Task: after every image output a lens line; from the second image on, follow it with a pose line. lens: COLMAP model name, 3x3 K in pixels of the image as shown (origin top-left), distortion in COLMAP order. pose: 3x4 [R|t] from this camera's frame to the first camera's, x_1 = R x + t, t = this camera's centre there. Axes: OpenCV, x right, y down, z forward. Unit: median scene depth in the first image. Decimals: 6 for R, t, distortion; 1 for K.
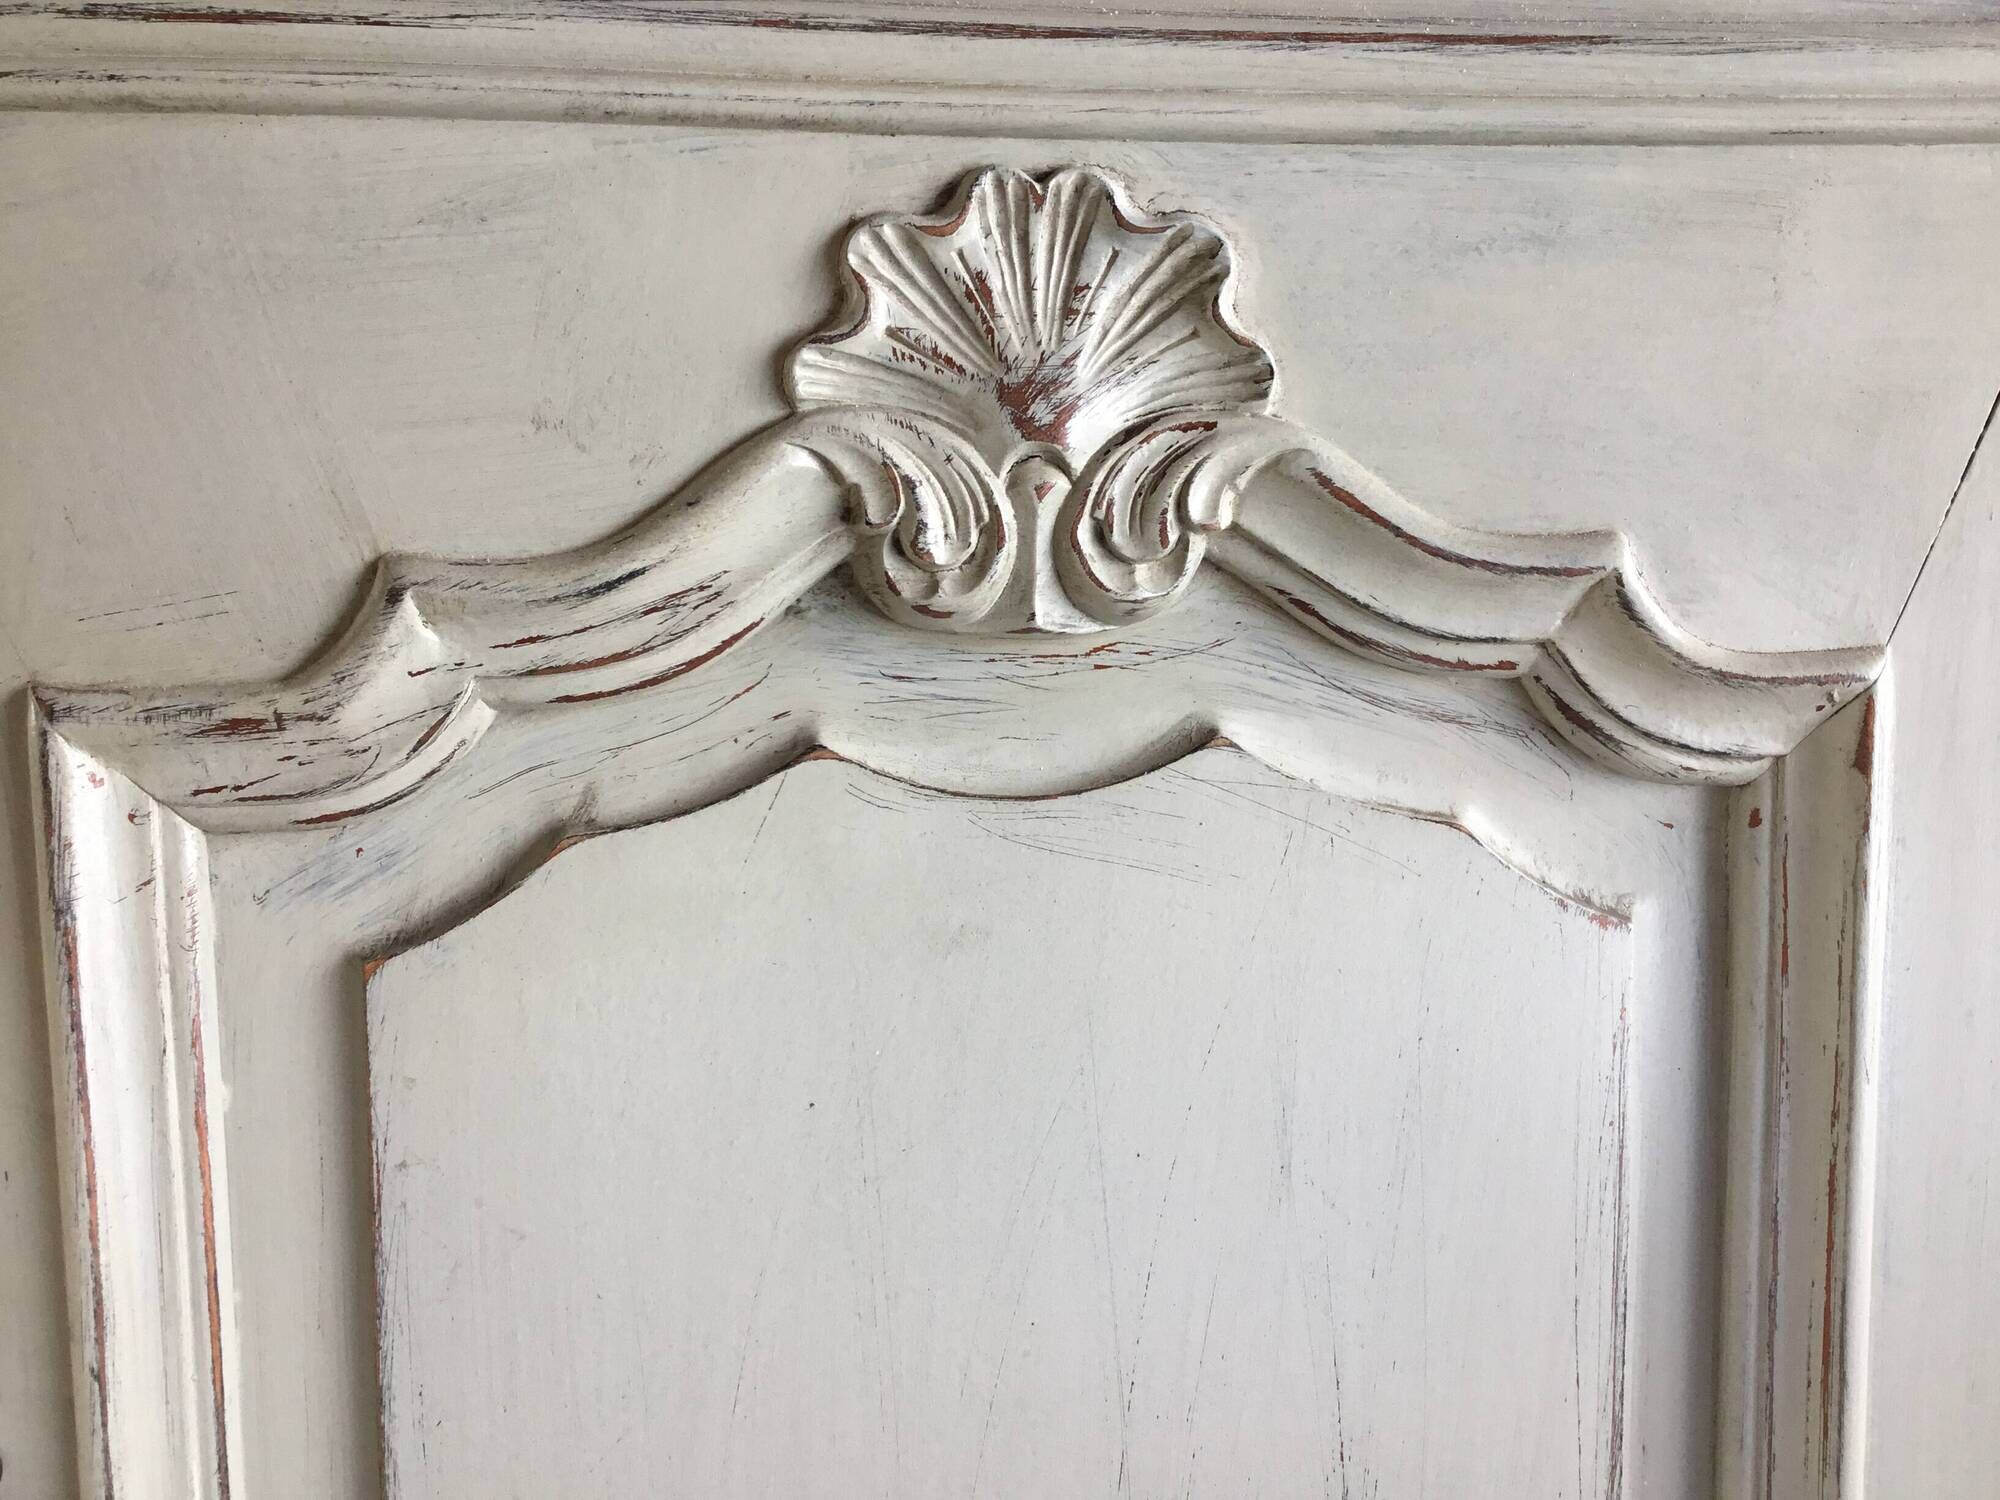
lens RADIAL K [[1786.7, 0, 1047.0], [0, 1786.7, 754.6], [0, 0, 1]] dist [0.098713, -0.161312]
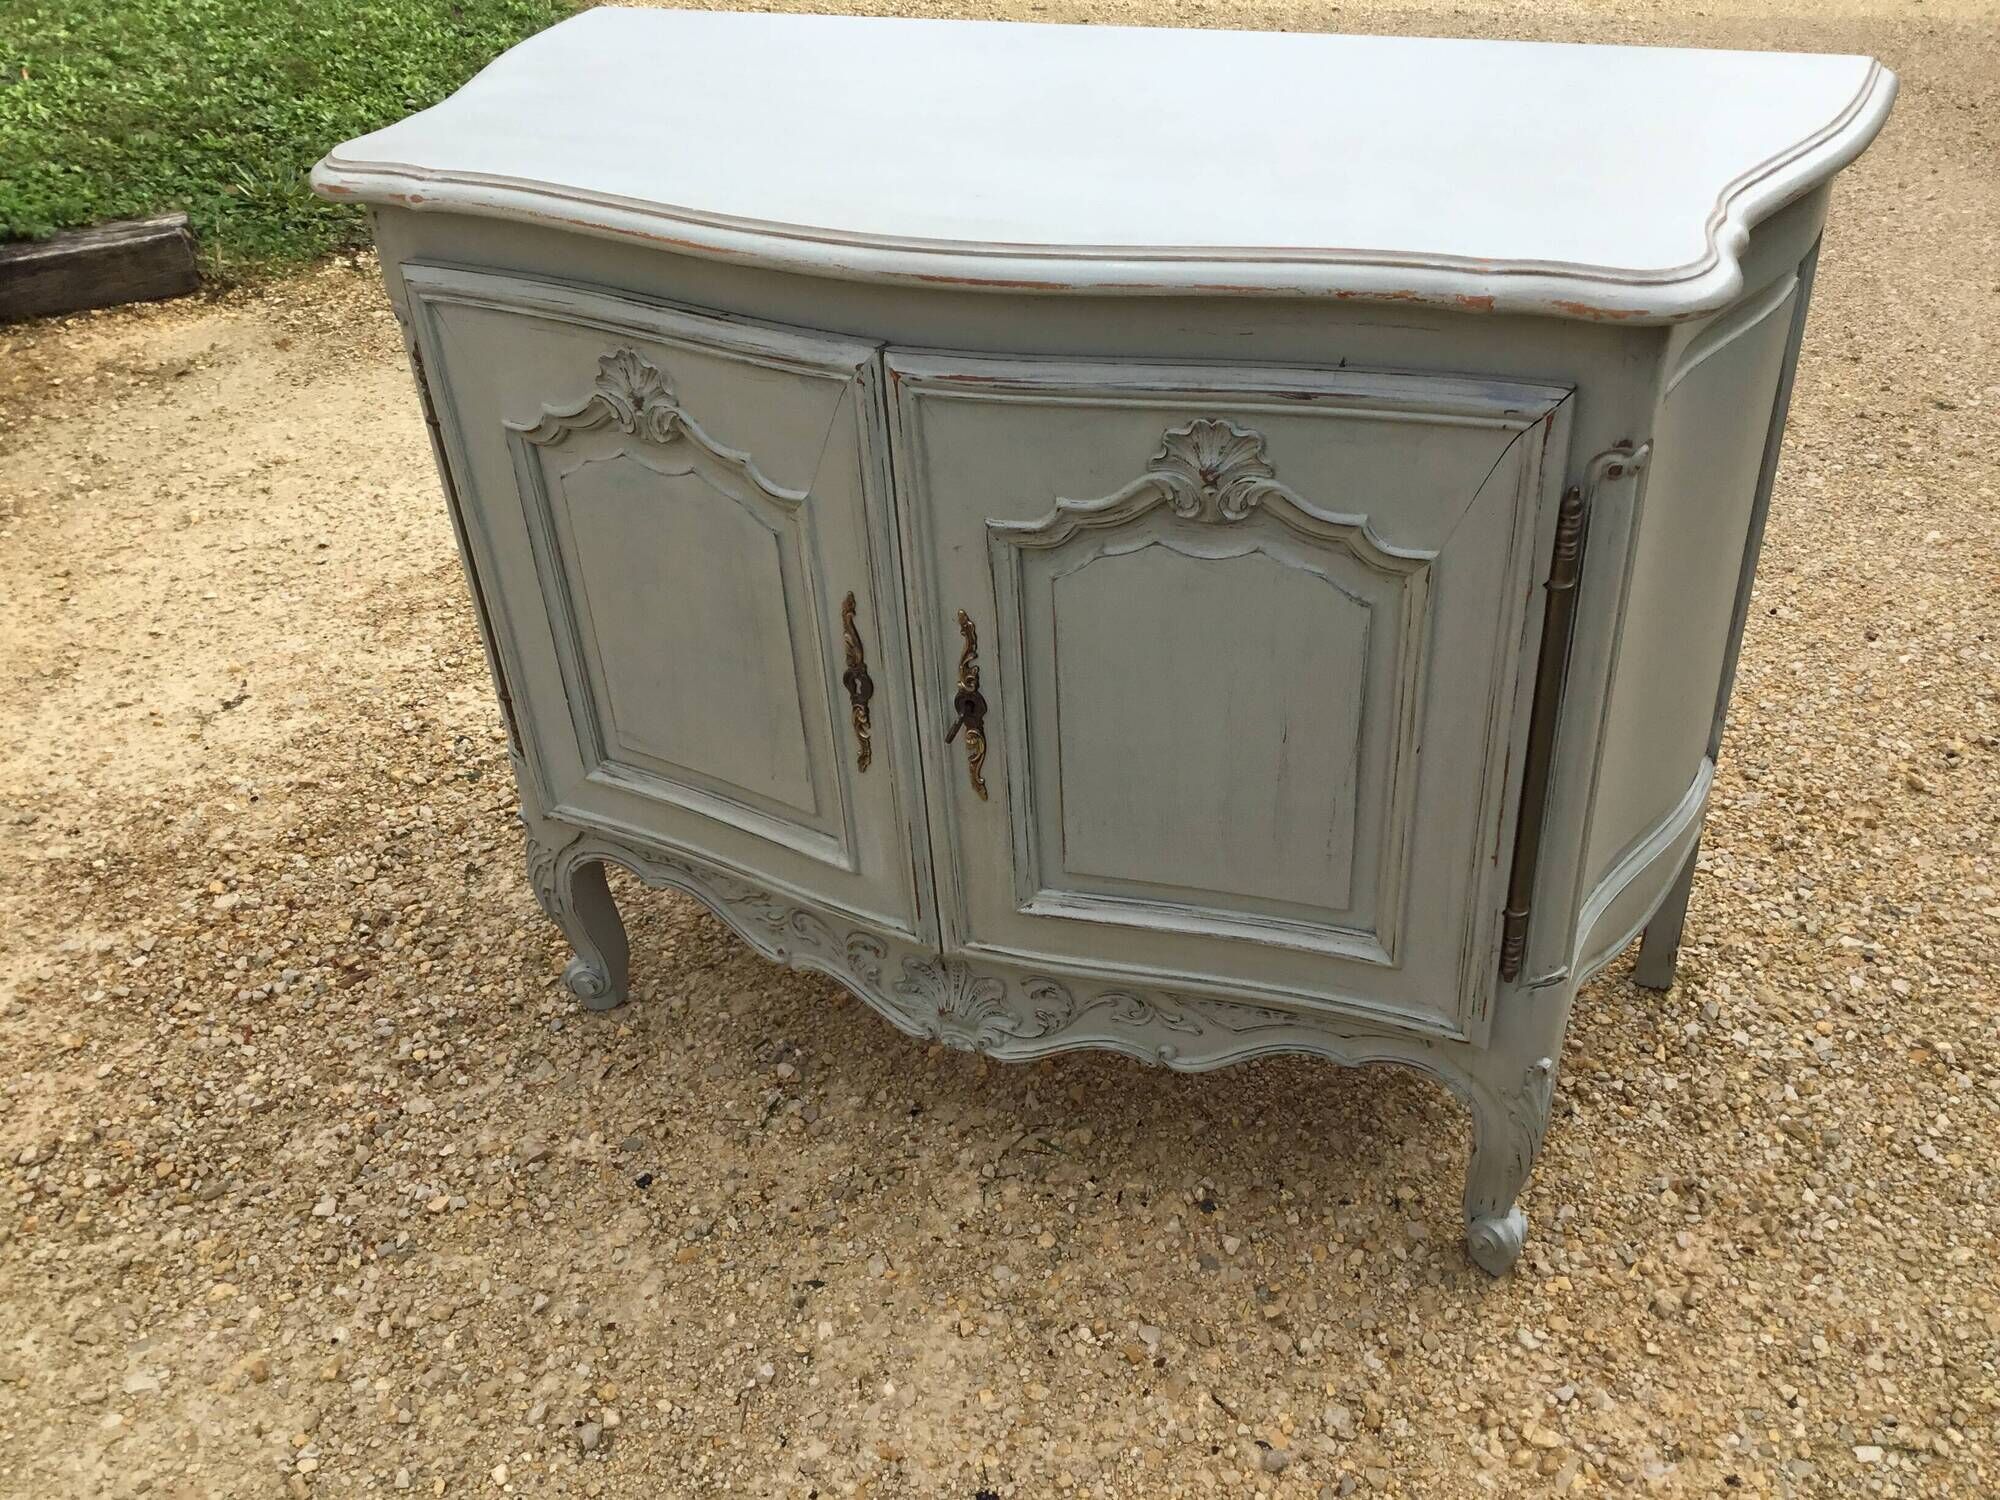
lens RADIAL K [[1786.7, 0, 1005.6], [0, 1786.7, 750.3], [0, 0, 1]] dist [0.098713, -0.161312]
pose [[0.915691, 0.188010, -0.355194, 1.072062], [0.011080, 0.871677, 0.489955, -1.565760], [0.401731, -0.452583, 0.796103, -2.535168]]
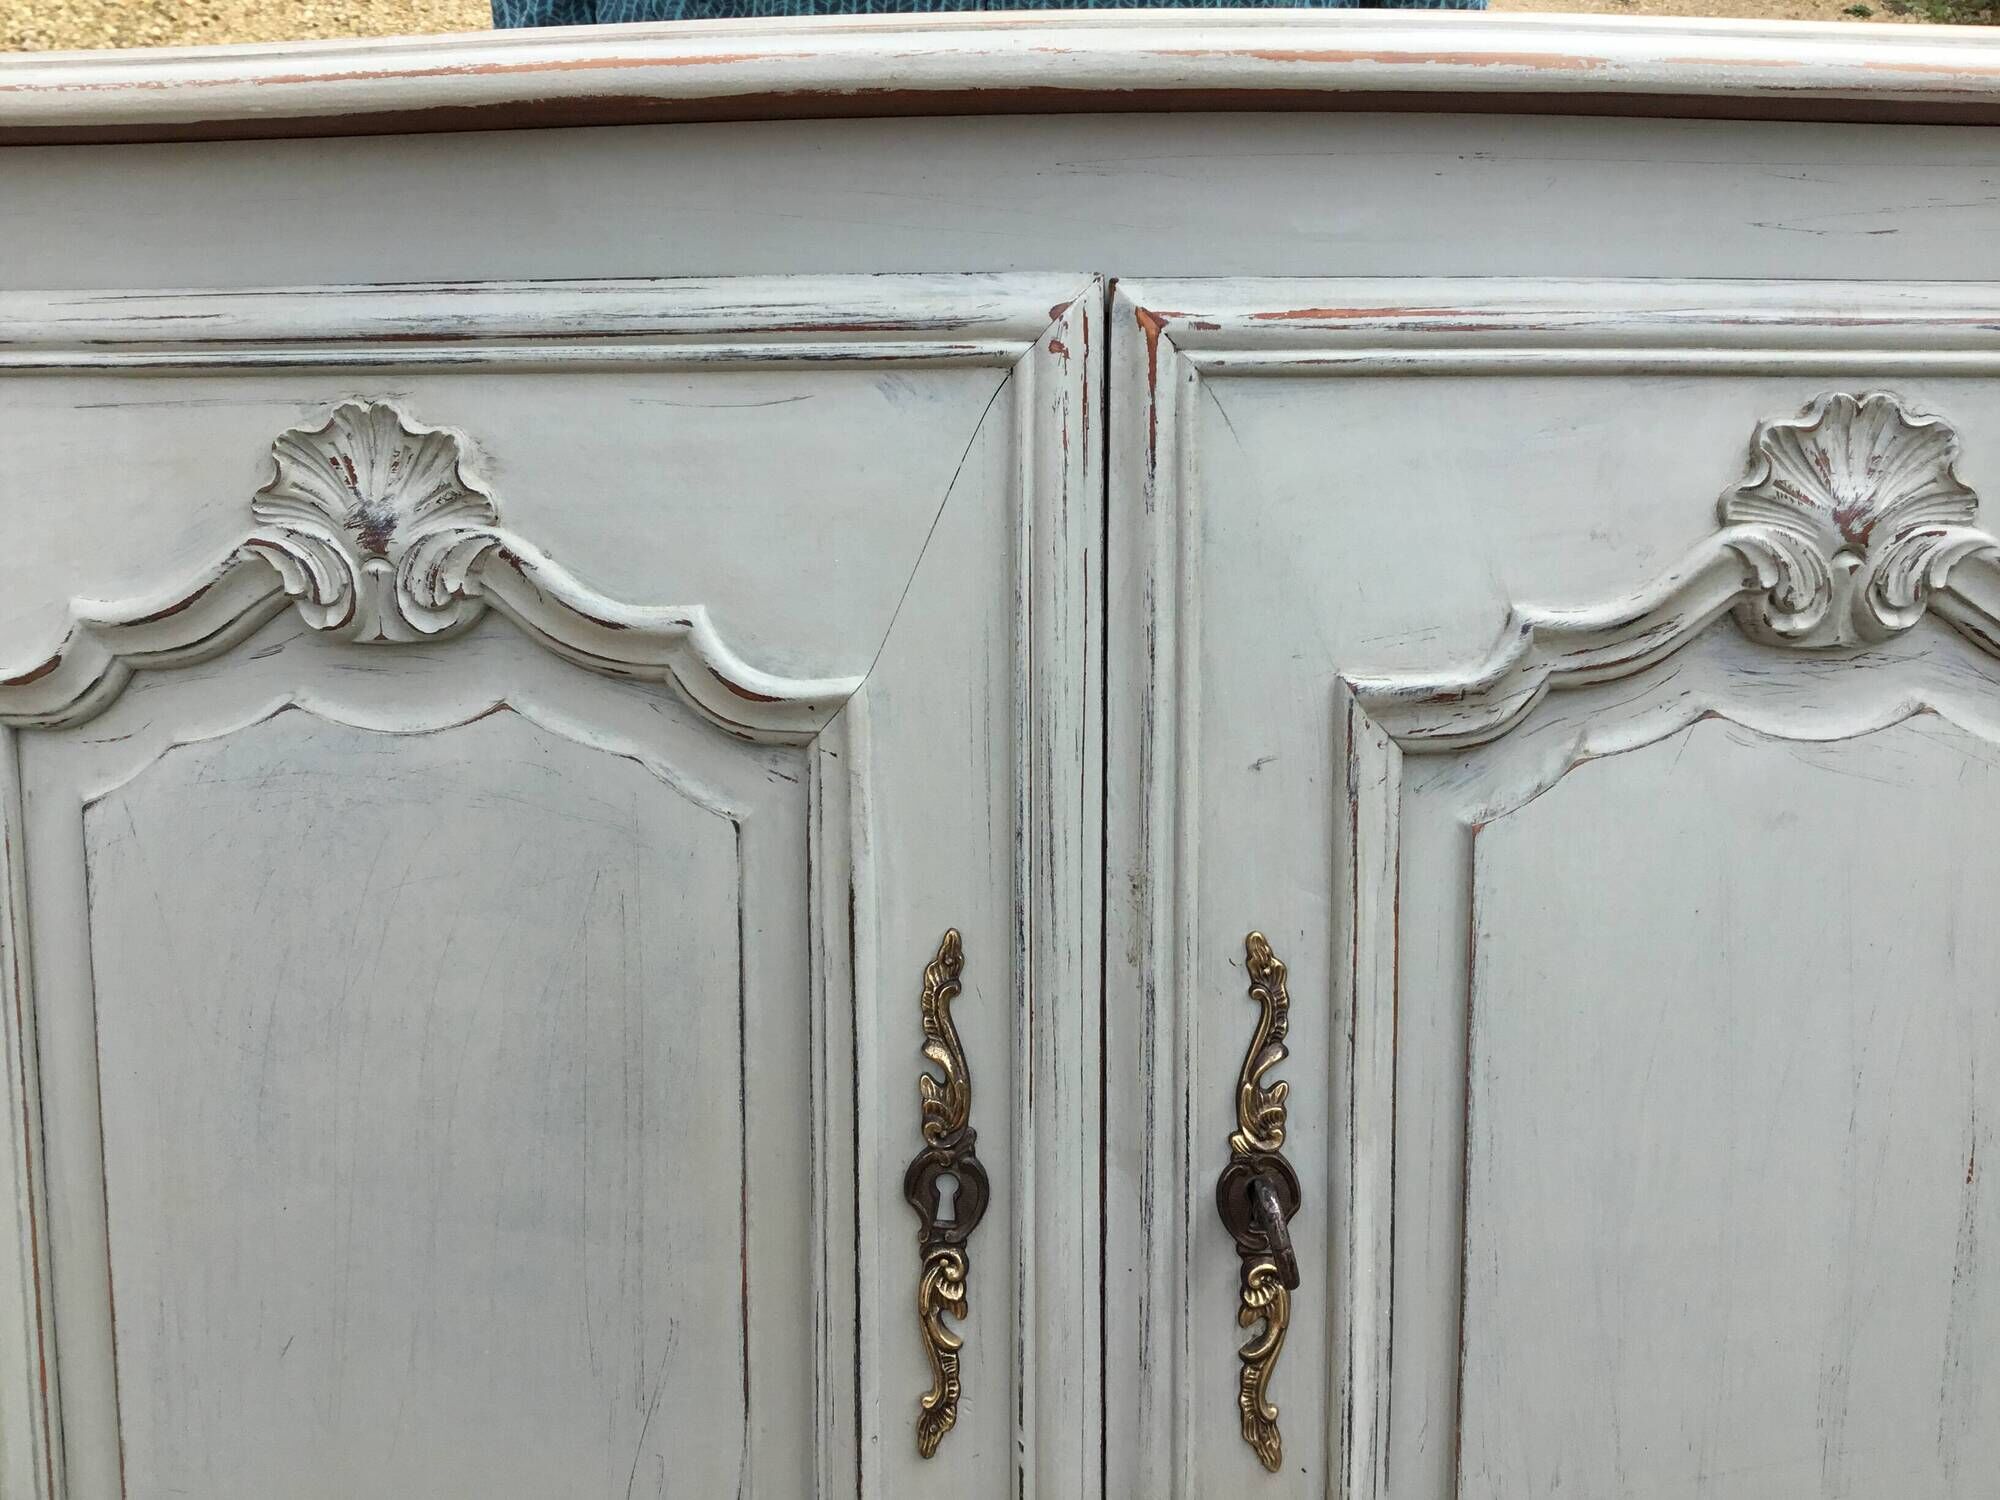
lens RADIAL K [[1786.7, 0, 999.9], [0, 1786.7, 755.3], [0, 0, 1]] dist [0.098713, -0.161312]
pose [[0.999840, 0.009571, -0.015138, -0.811443], [-0.009277, 0.999769, 0.019366, 0.011753], [0.015320, -0.019222, 0.999698, -0.818979]]
